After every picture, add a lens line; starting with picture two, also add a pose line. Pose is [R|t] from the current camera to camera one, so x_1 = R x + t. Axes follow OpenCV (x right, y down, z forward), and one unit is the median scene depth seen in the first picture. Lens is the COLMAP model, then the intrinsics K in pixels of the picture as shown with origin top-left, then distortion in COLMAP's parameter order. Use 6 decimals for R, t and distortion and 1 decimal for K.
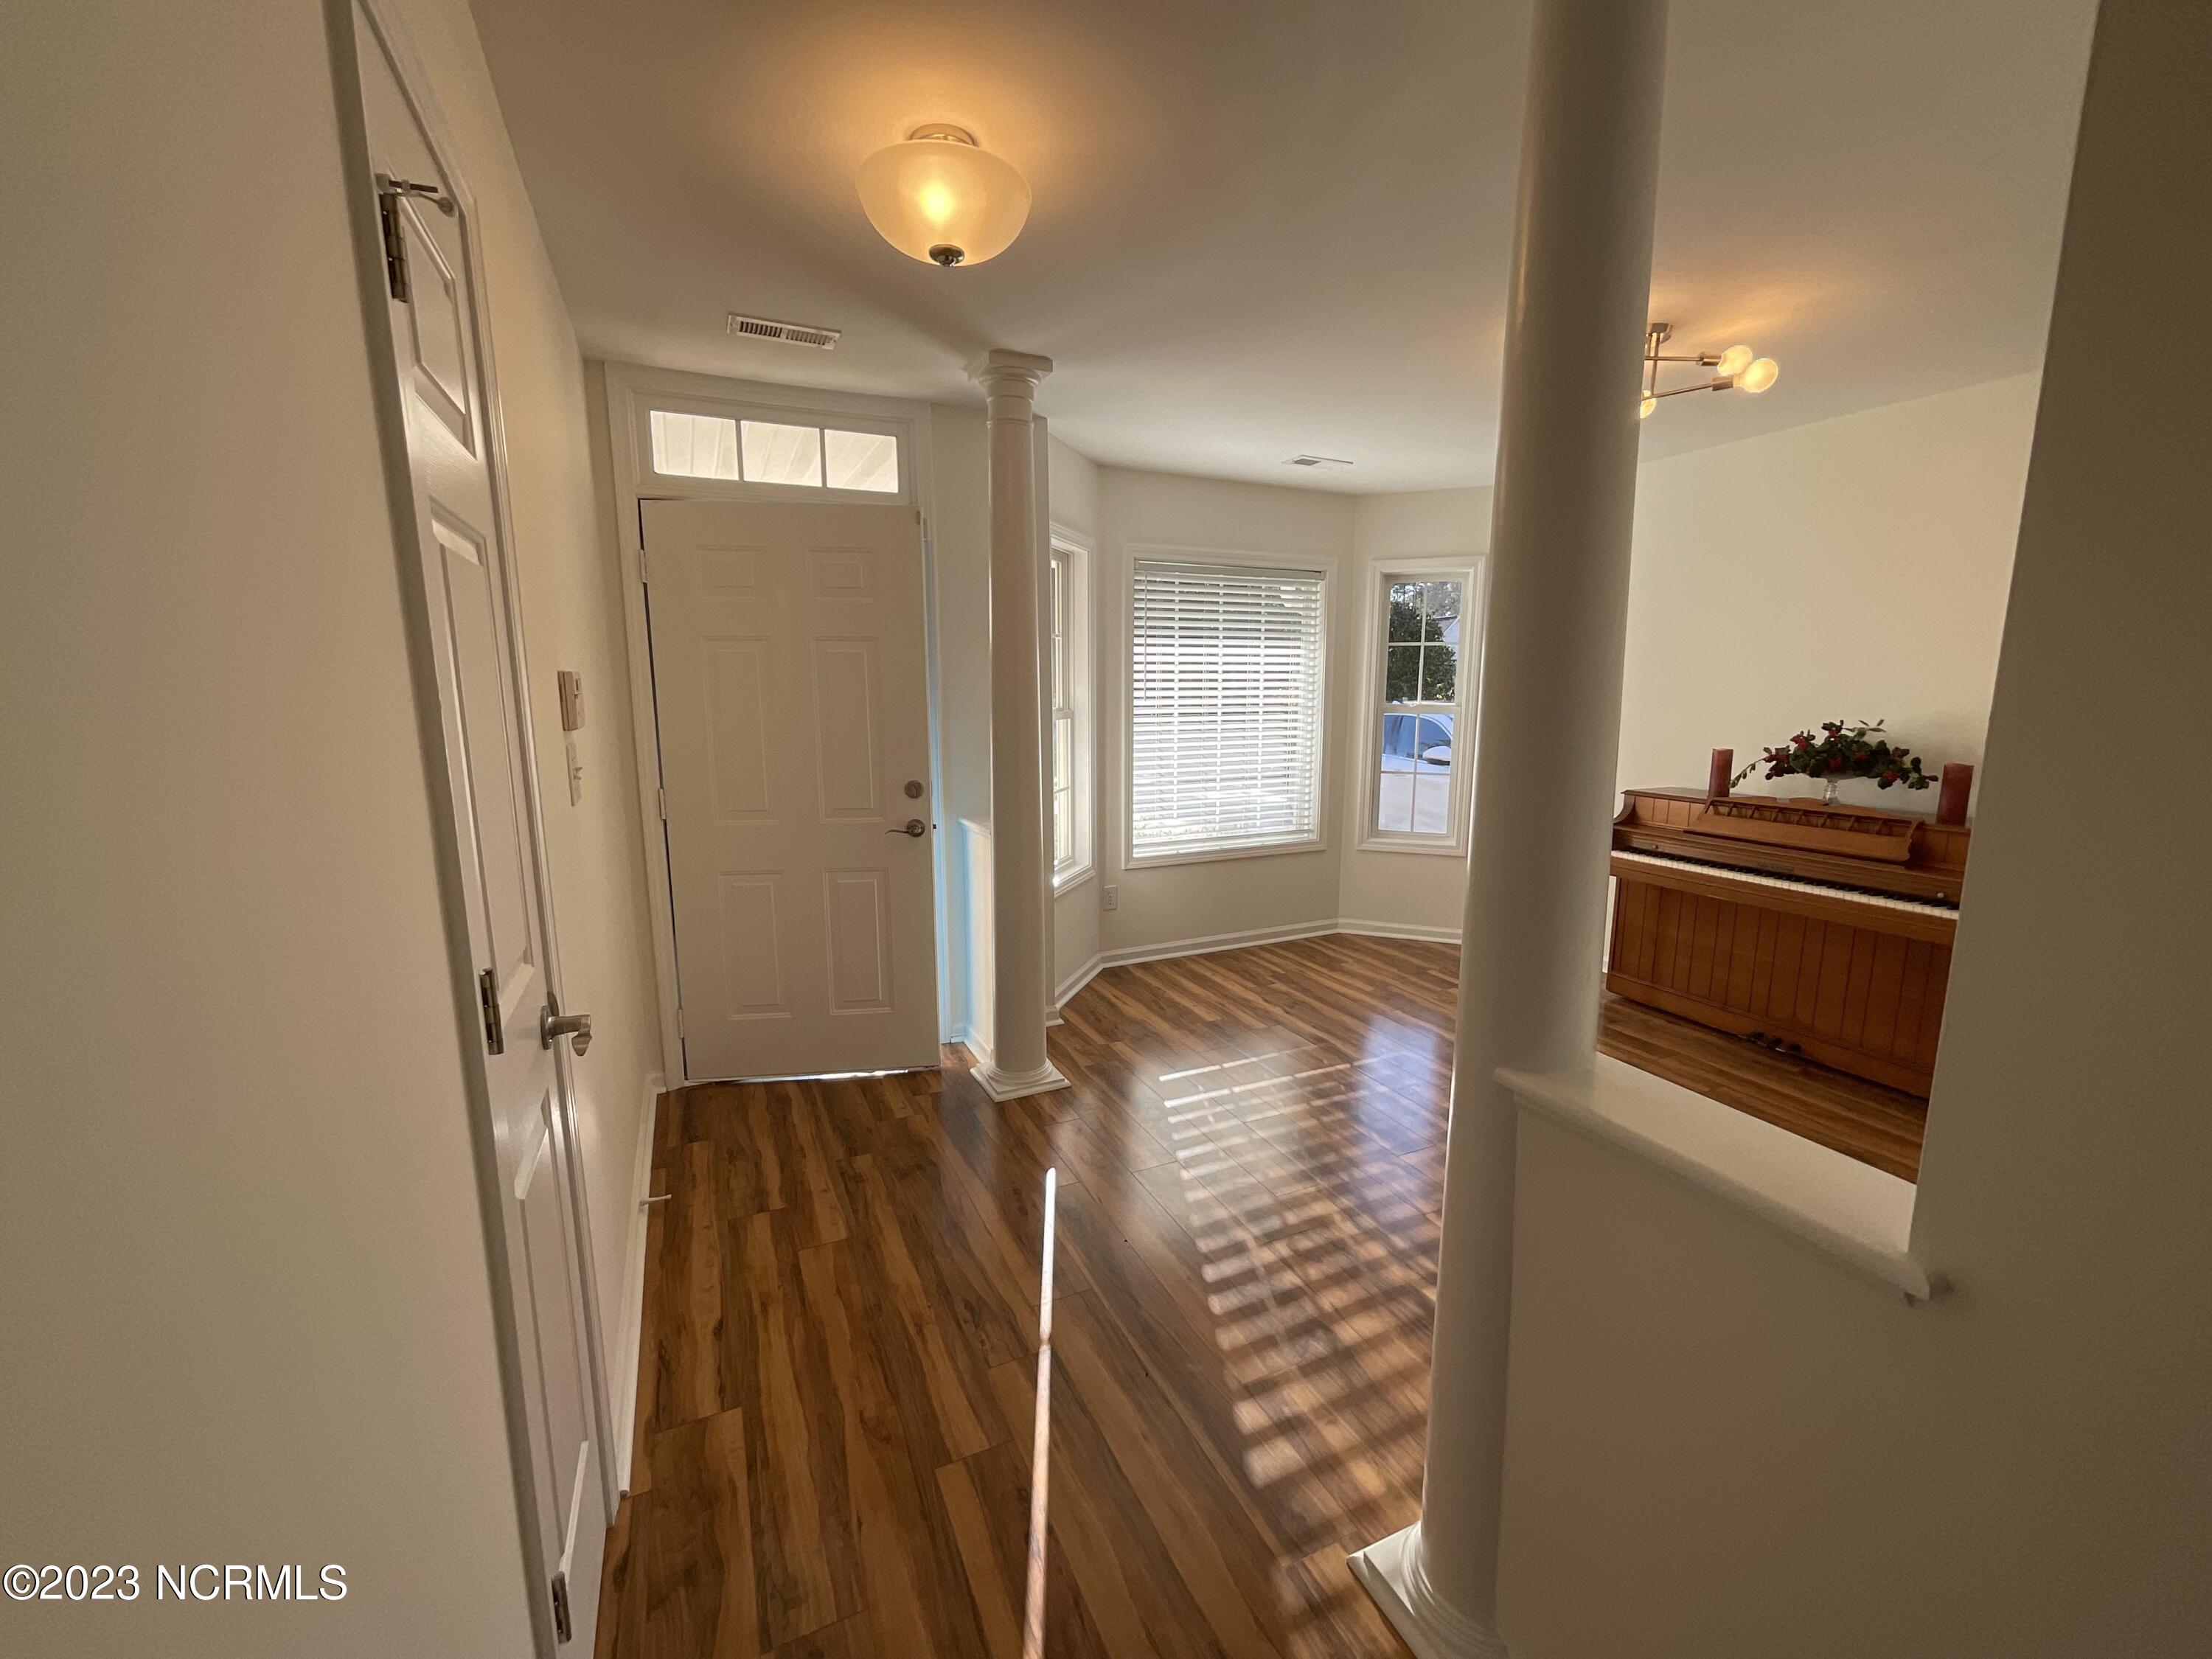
lens RADIAL K [[888.6, 0, 1068.0], [0, 888.6, 826.9], [0, 0, 1]] dist [0.001684, 0.001076]
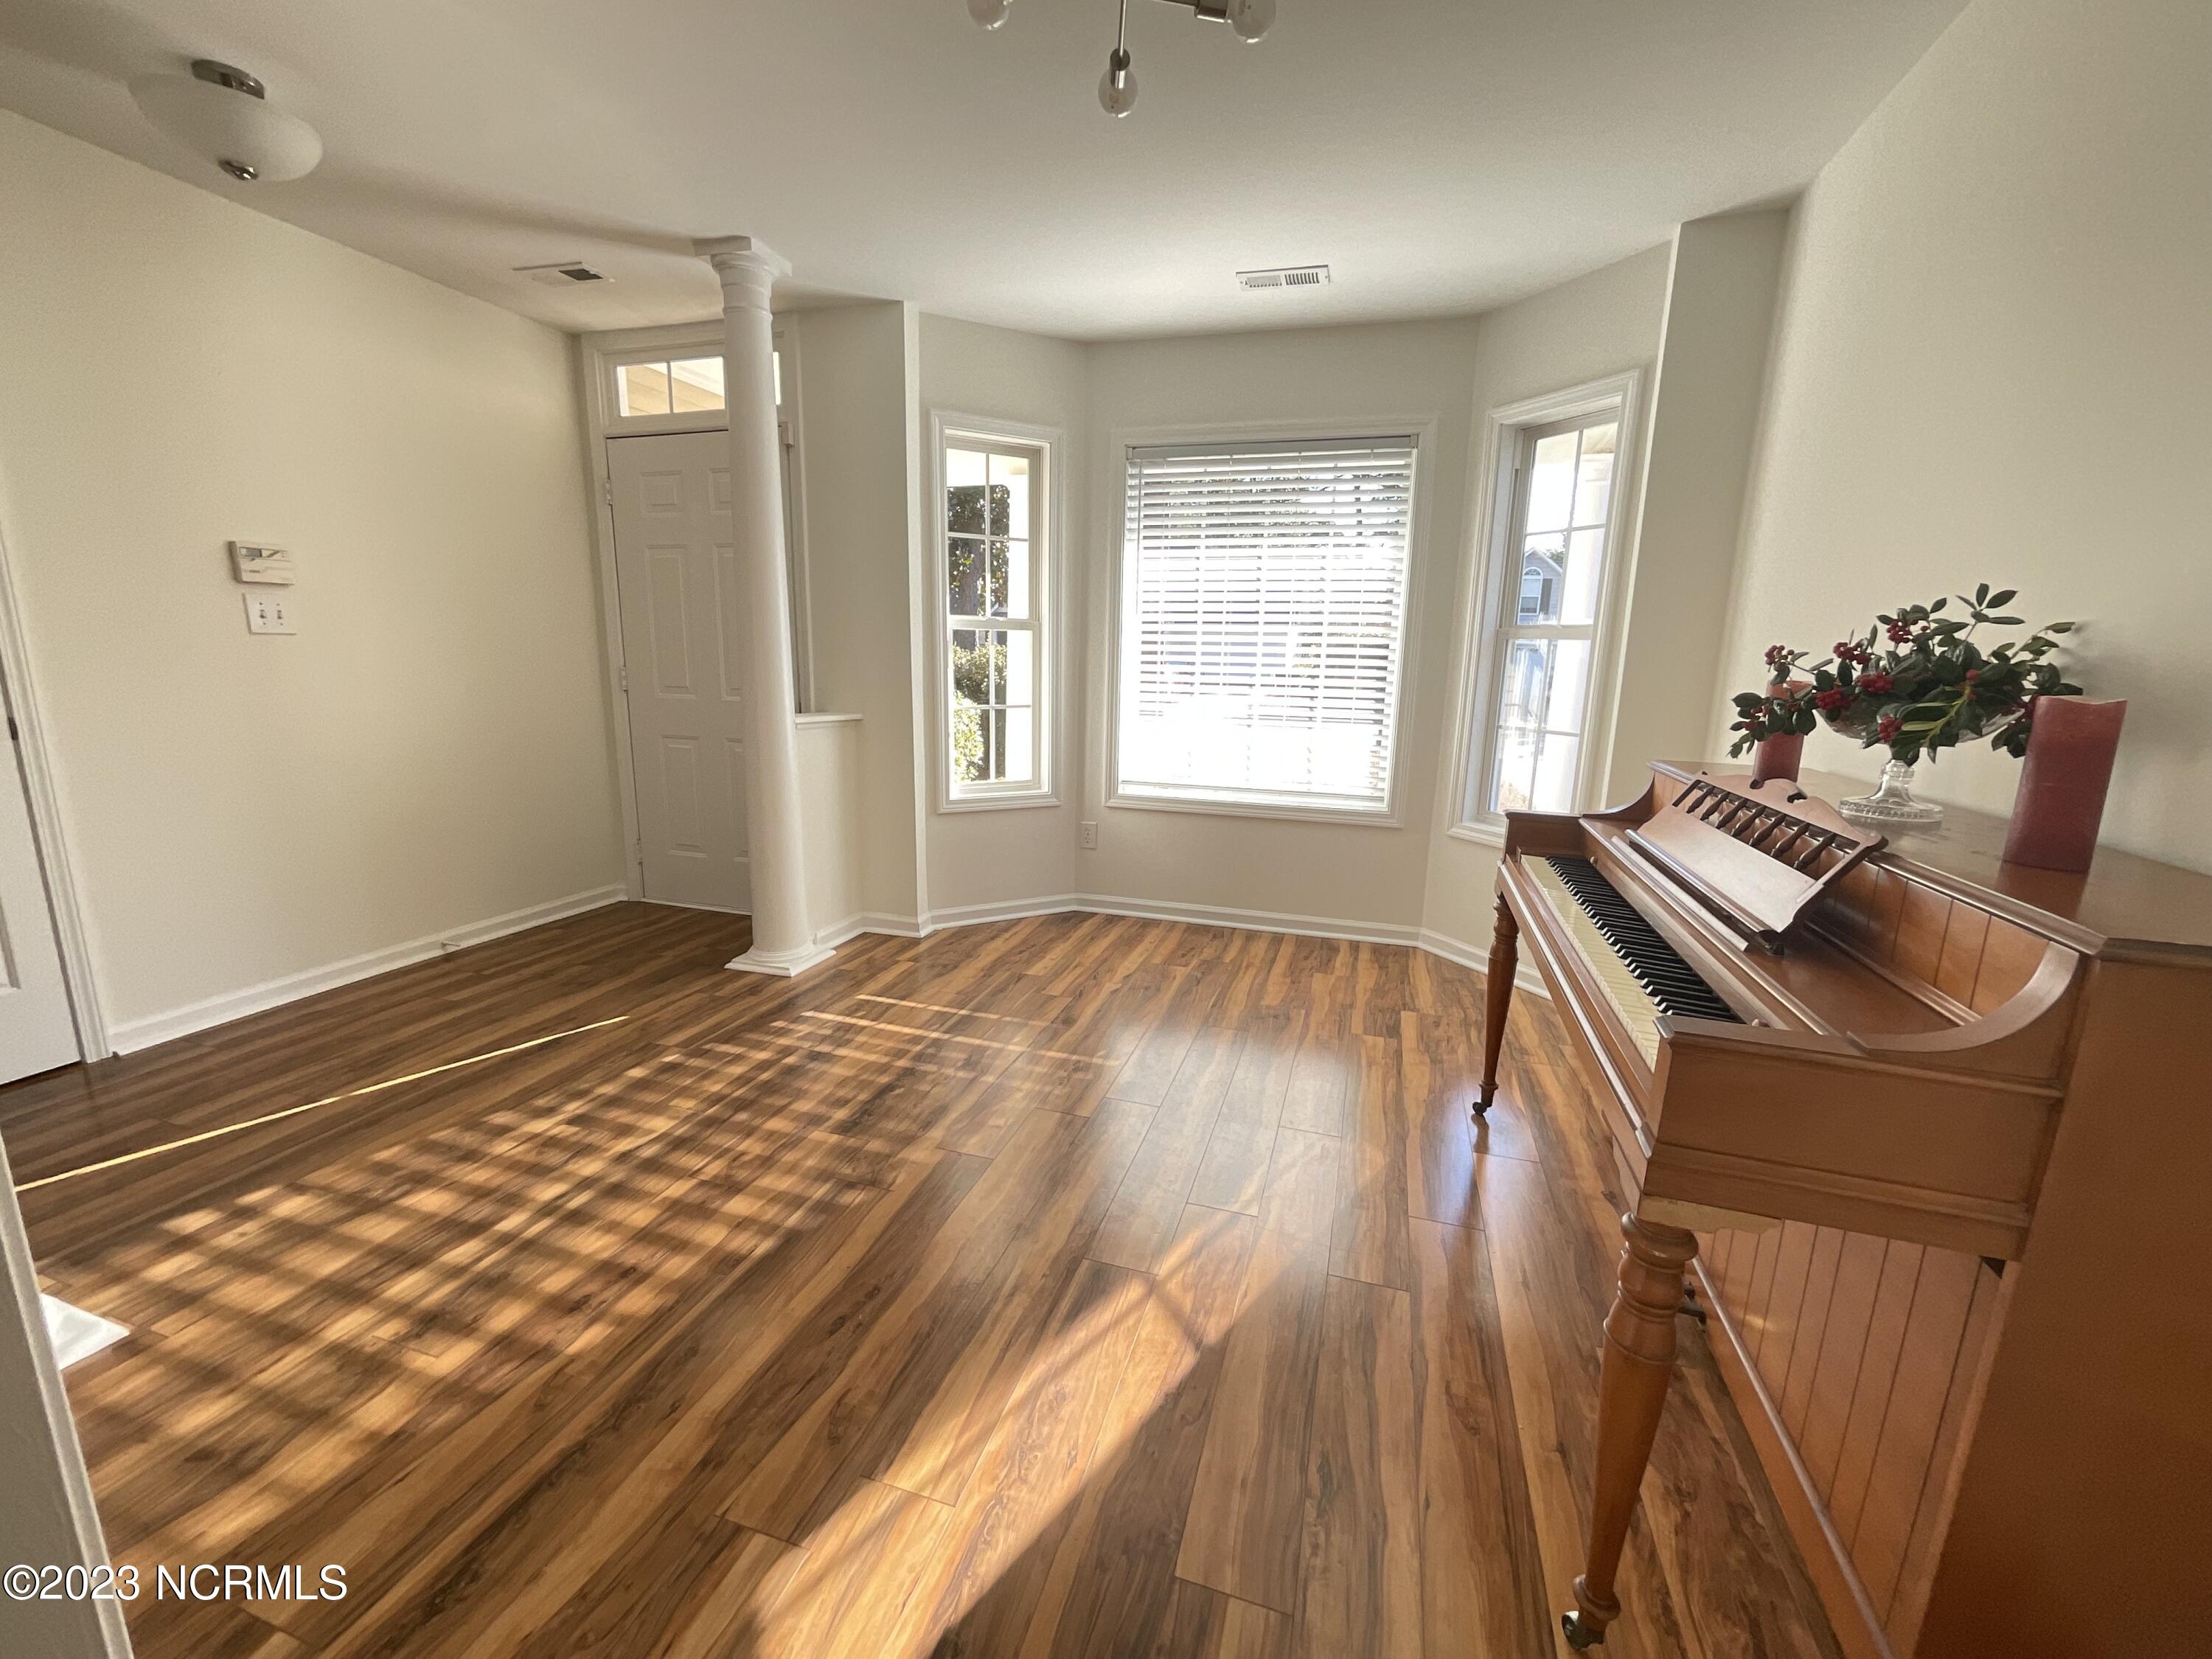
lens RADIAL K [[888.6, 0, 1102.8], [0, 888.6, 823.3], [0, 0, 1]] dist [0.001684, 0.001076]
pose [[0.755931, 0.145823, -0.638204, 0.722183], [-0.127803, 0.988990, 0.074596, -0.001741], [0.642056, 0.025175, 0.766245, 0.363352]]
